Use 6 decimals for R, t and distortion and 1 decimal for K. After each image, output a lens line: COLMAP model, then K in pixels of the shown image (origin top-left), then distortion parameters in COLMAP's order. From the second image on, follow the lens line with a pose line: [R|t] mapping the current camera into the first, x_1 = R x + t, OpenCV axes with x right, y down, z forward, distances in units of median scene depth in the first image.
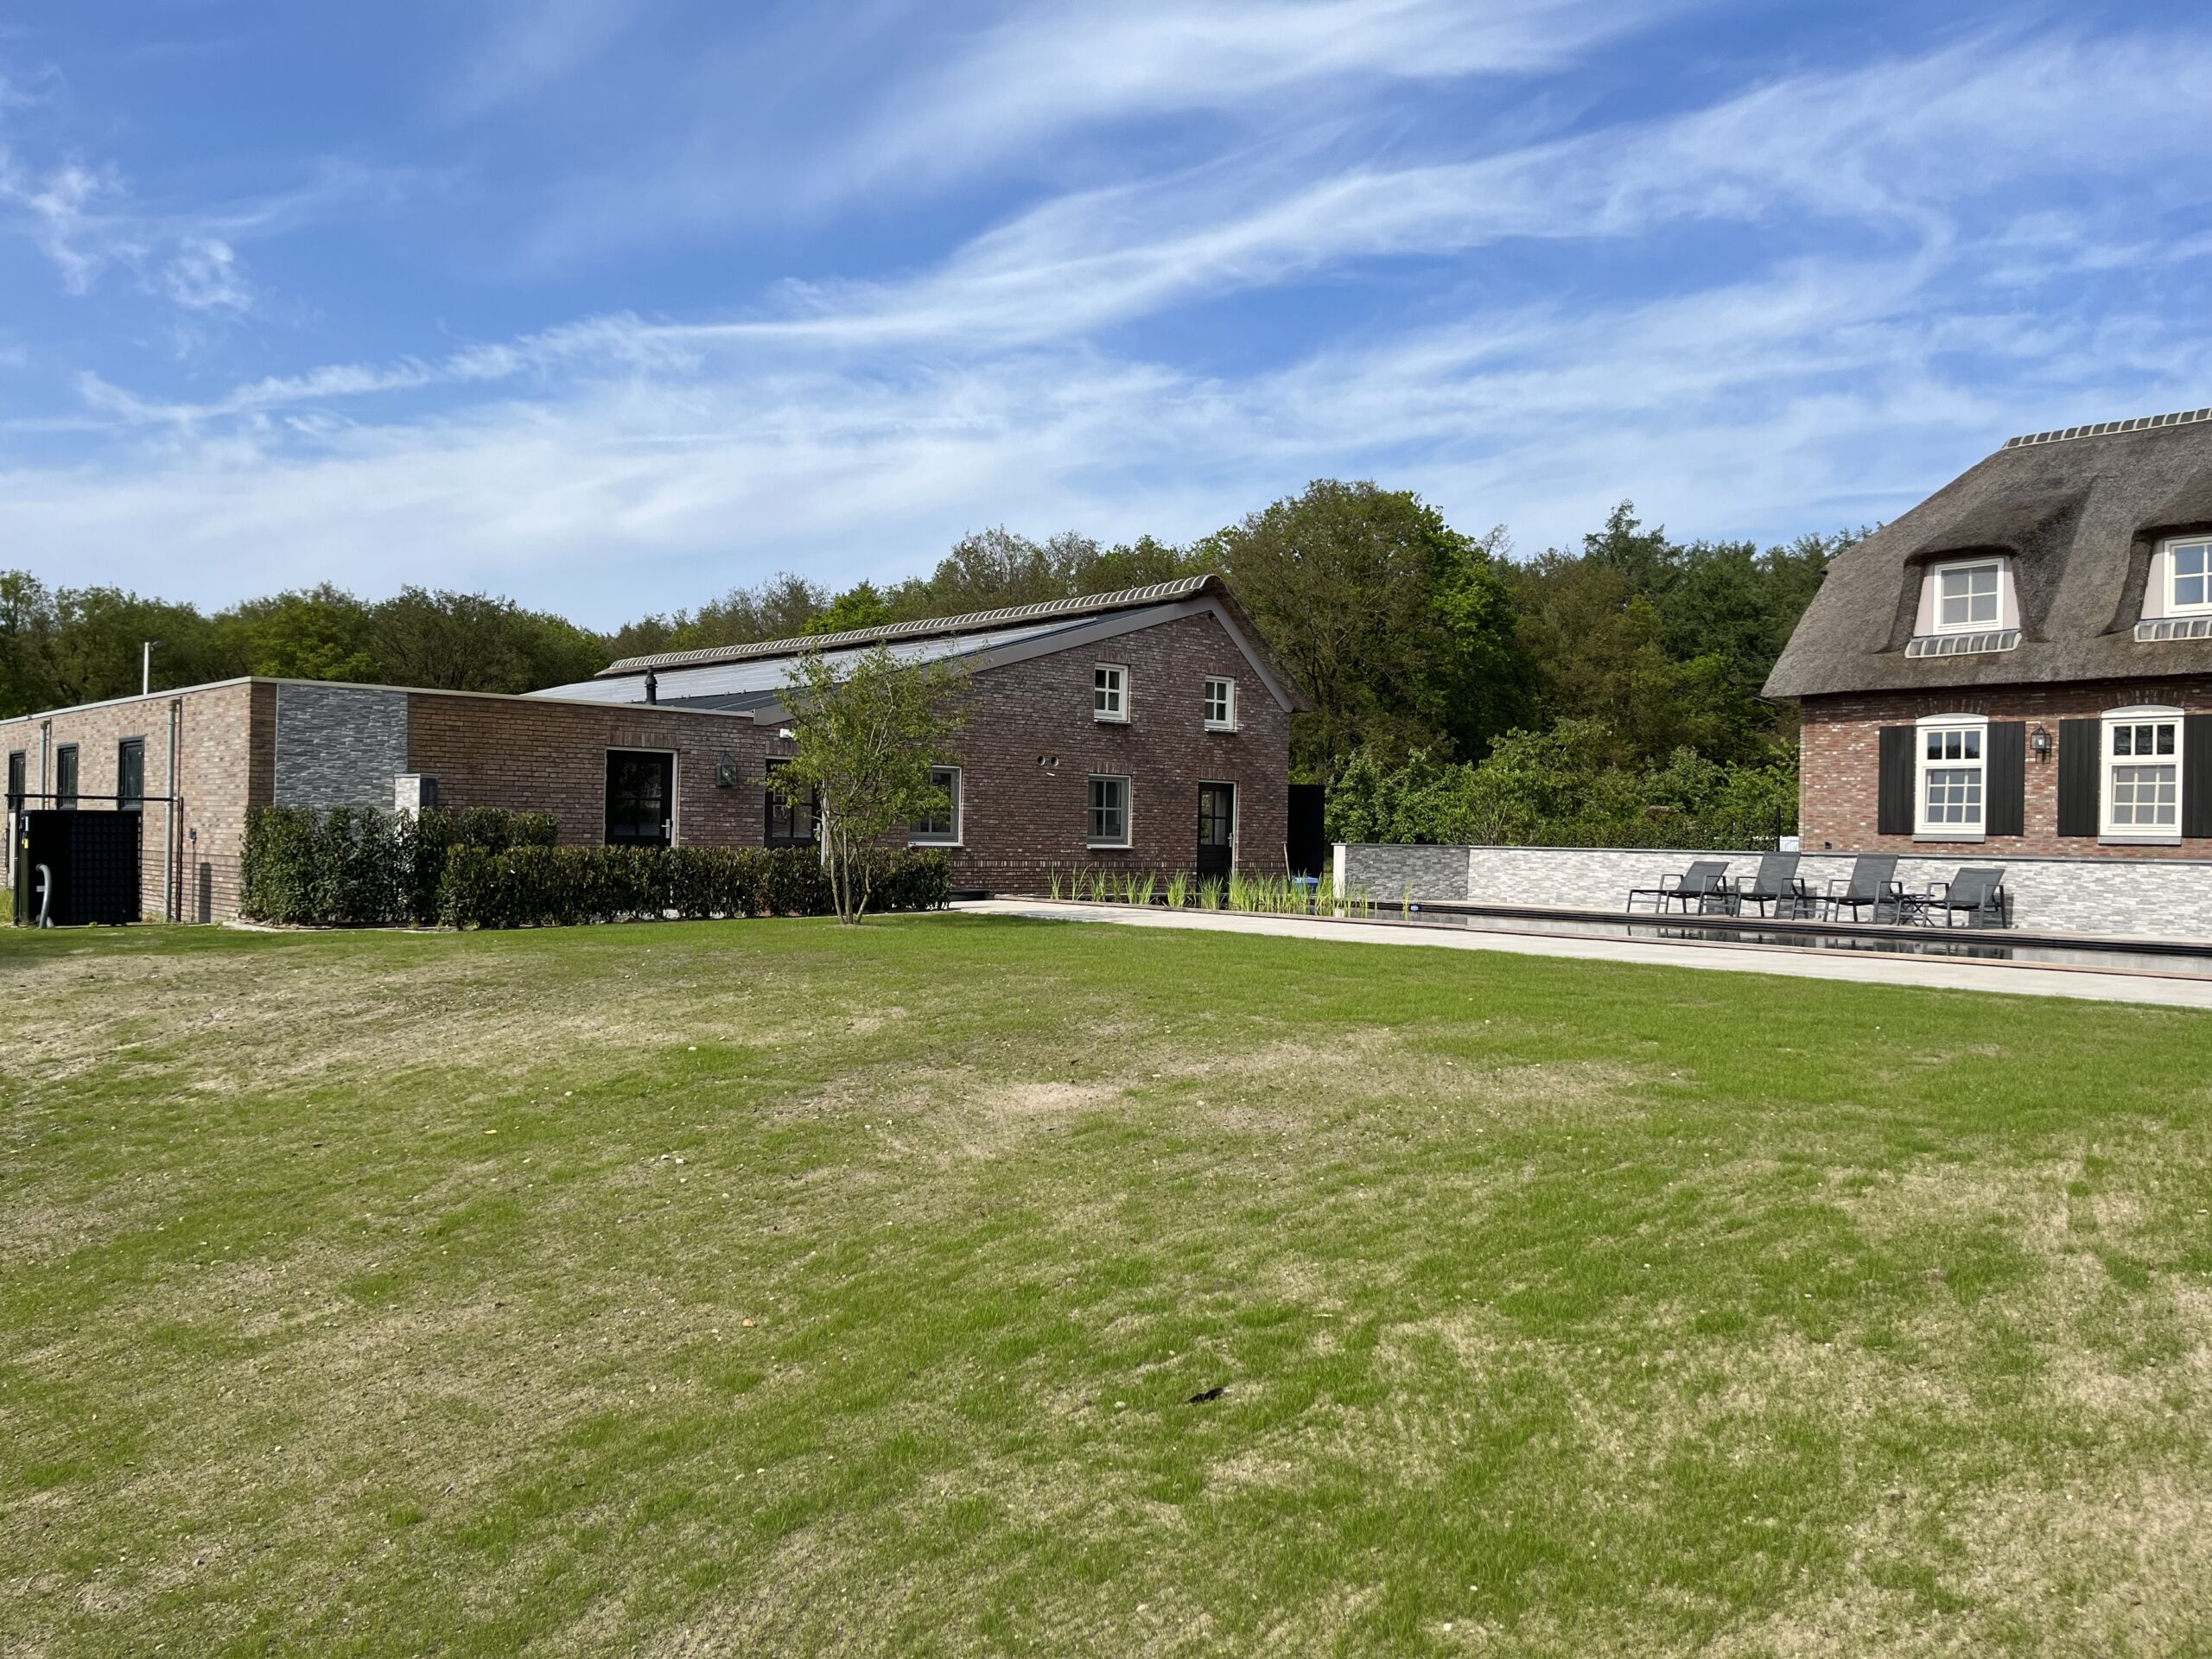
lens RADIAL K [[1666.0, 0, 1103.5], [0, 1666.0, 822.2], [0, 0, 1]] dist [0.064280, -0.082743]
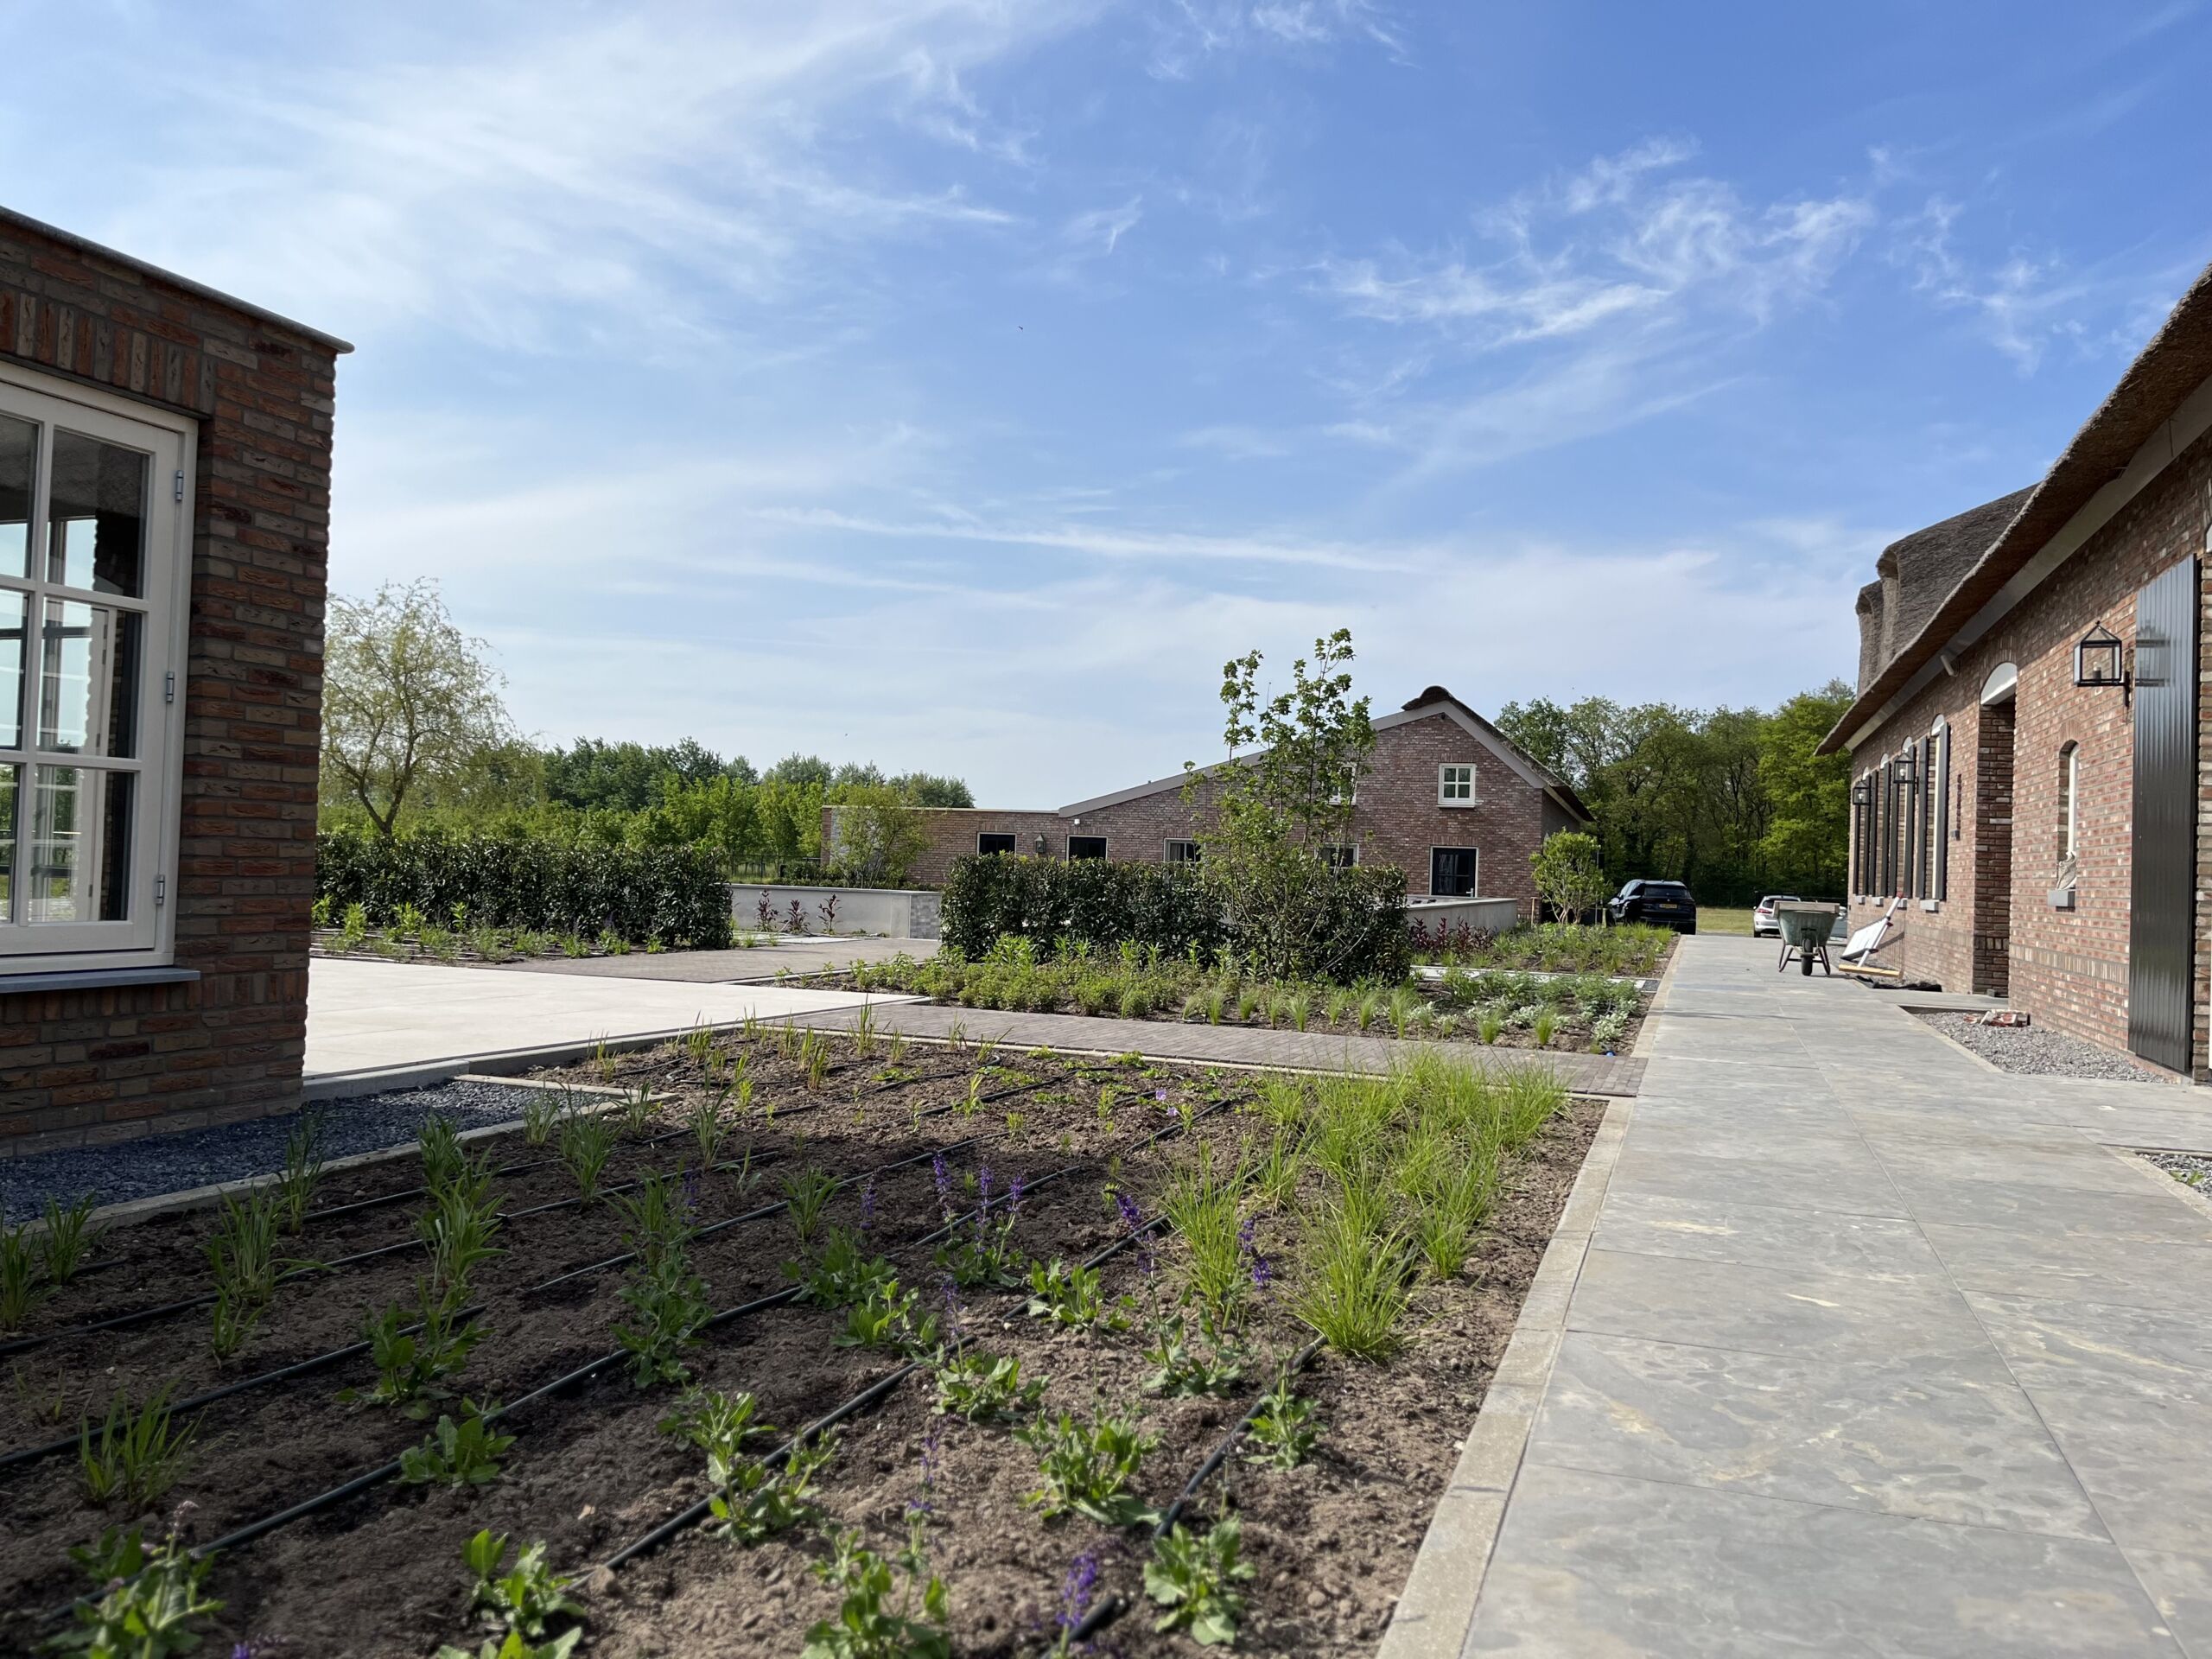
lens RADIAL K [[1666.0, 0, 1108.2], [0, 1666.0, 823.2], [0, 0, 1]] dist [0.064280, -0.082743]
pose [[0.489304, -0.022529, -0.871822, 0.953178], [-0.008697, 0.999491, -0.030709, -0.002640], [0.872070, 0.022608, 0.488858, 0.159301]]
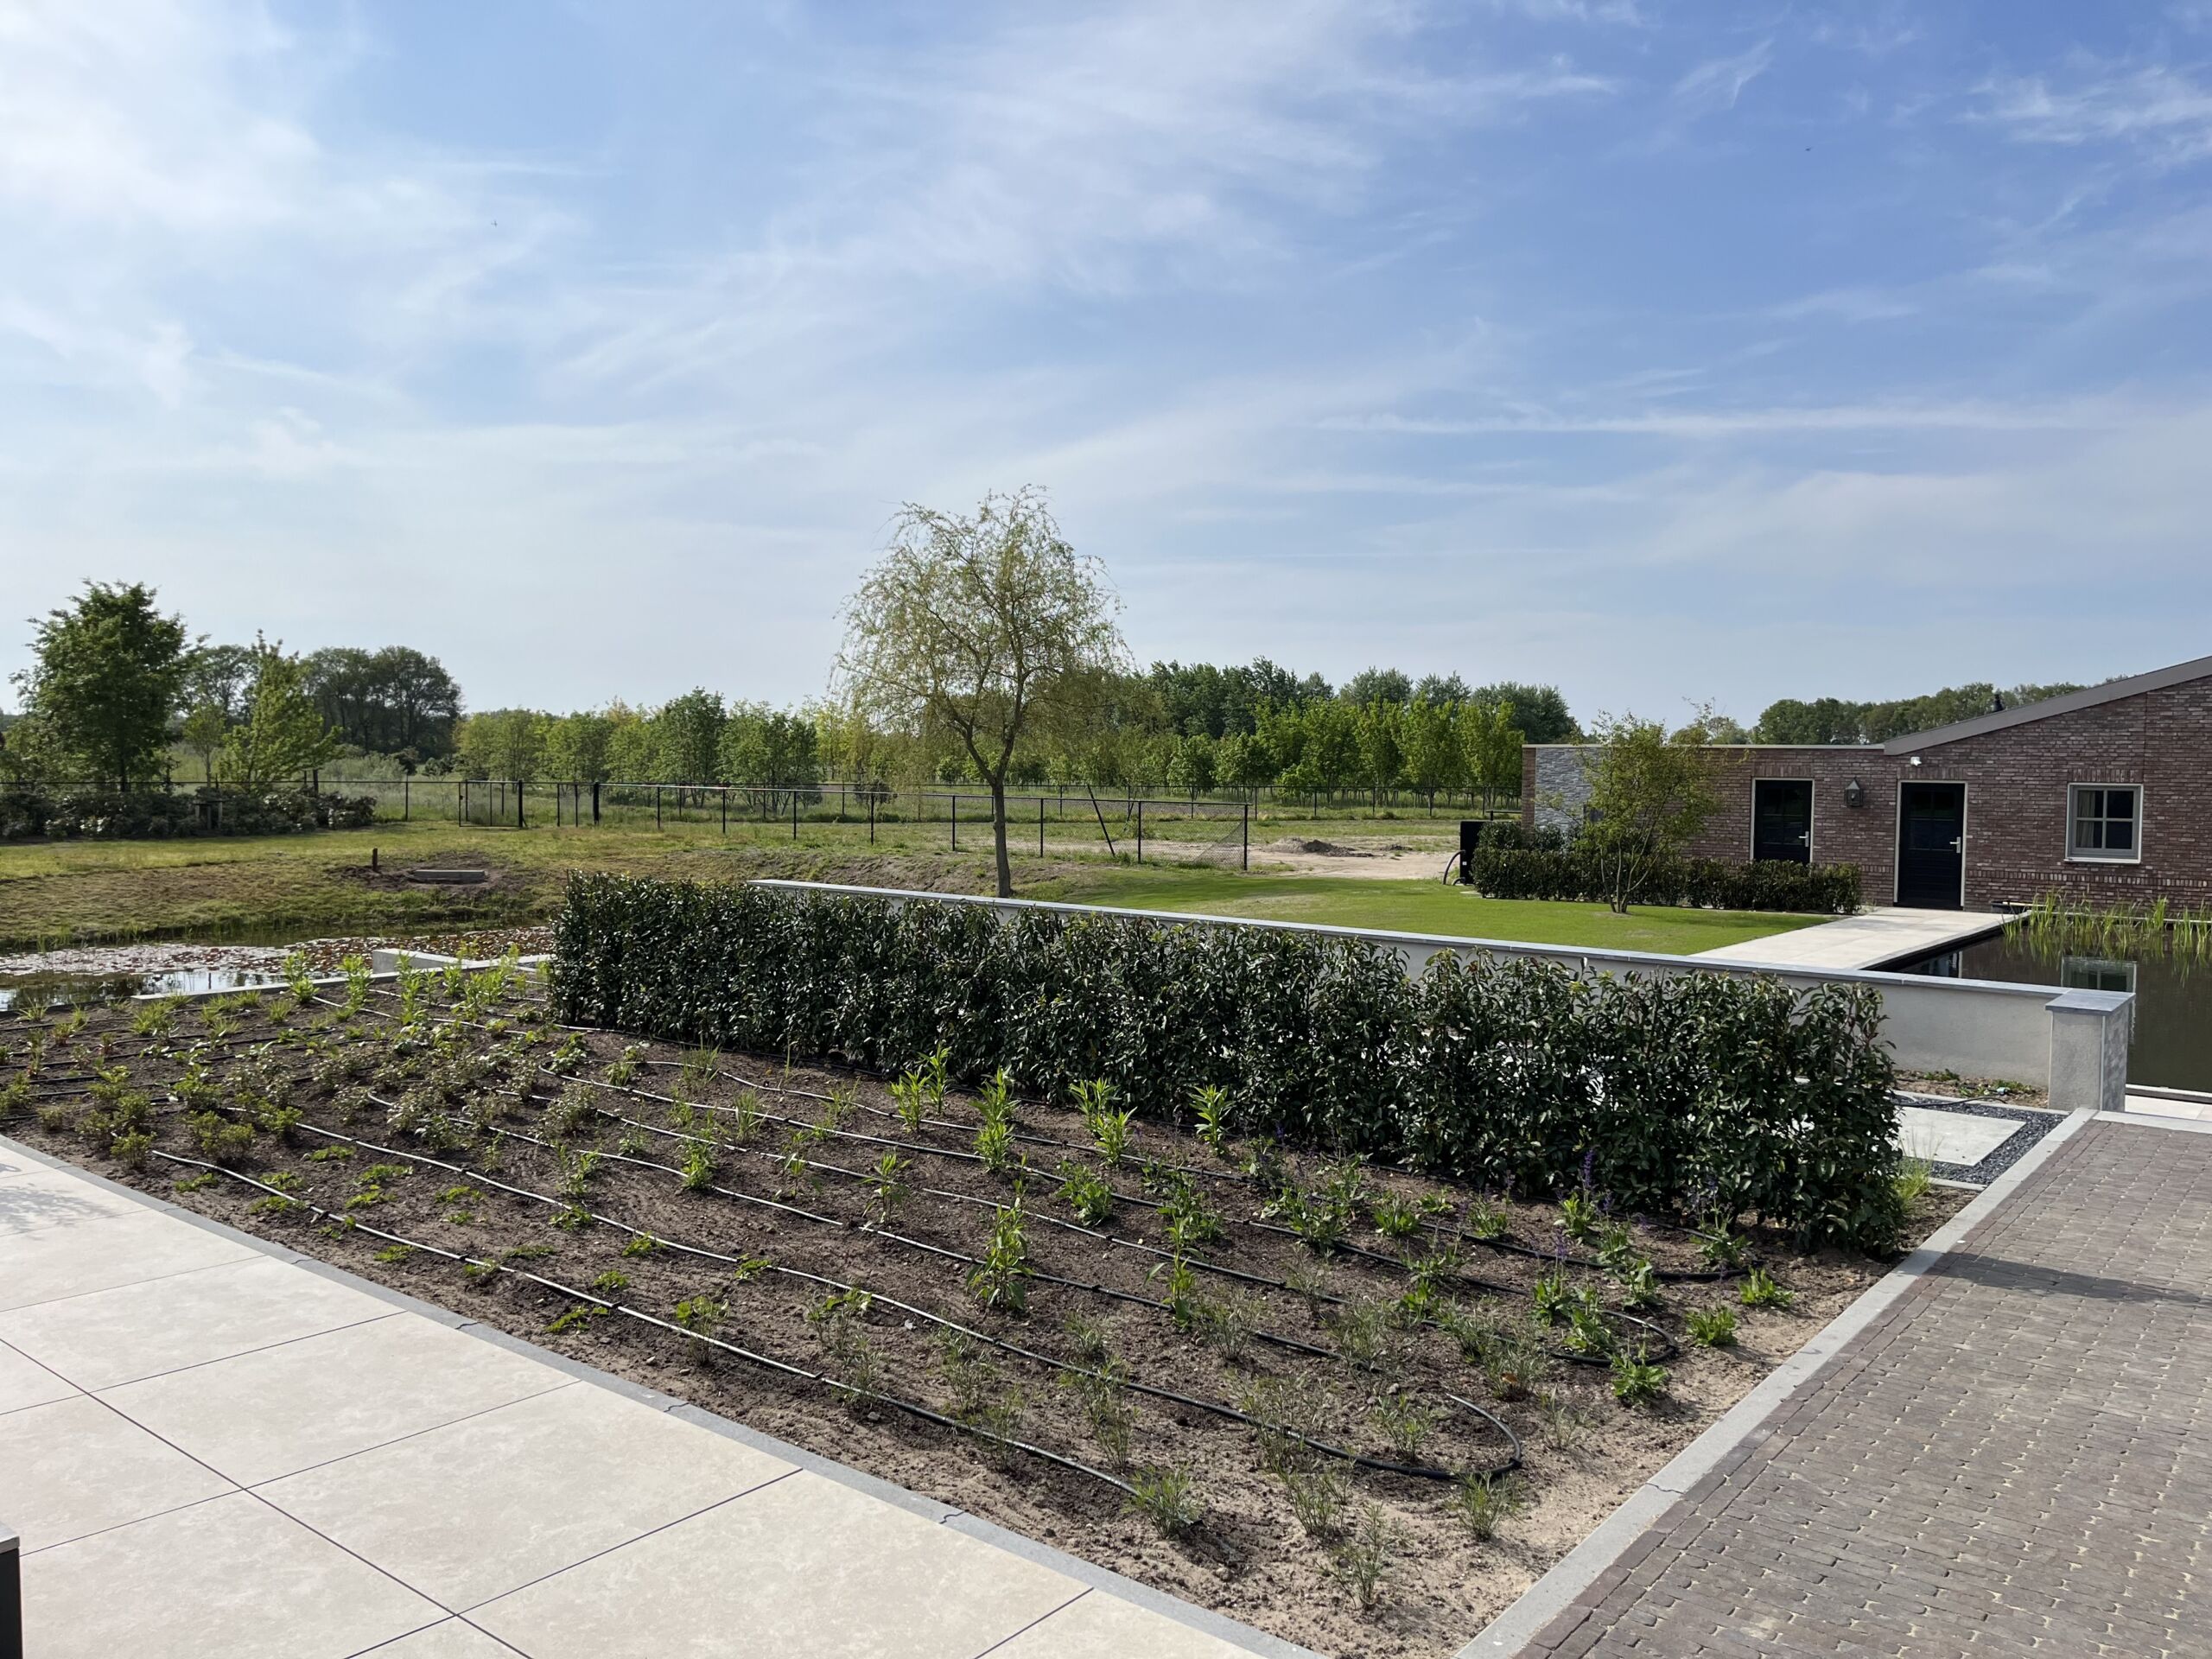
lens RADIAL K [[1666.0, 0, 1104.0], [0, 1666.0, 838.9], [0, 0, 1]] dist [0.064280, -0.082743]
pose [[0.174932, 0.032295, -0.984051, 0.694299], [-0.003431, 0.999476, 0.032191, -0.026488], [0.984574, -0.002255, 0.174951, 0.179483]]
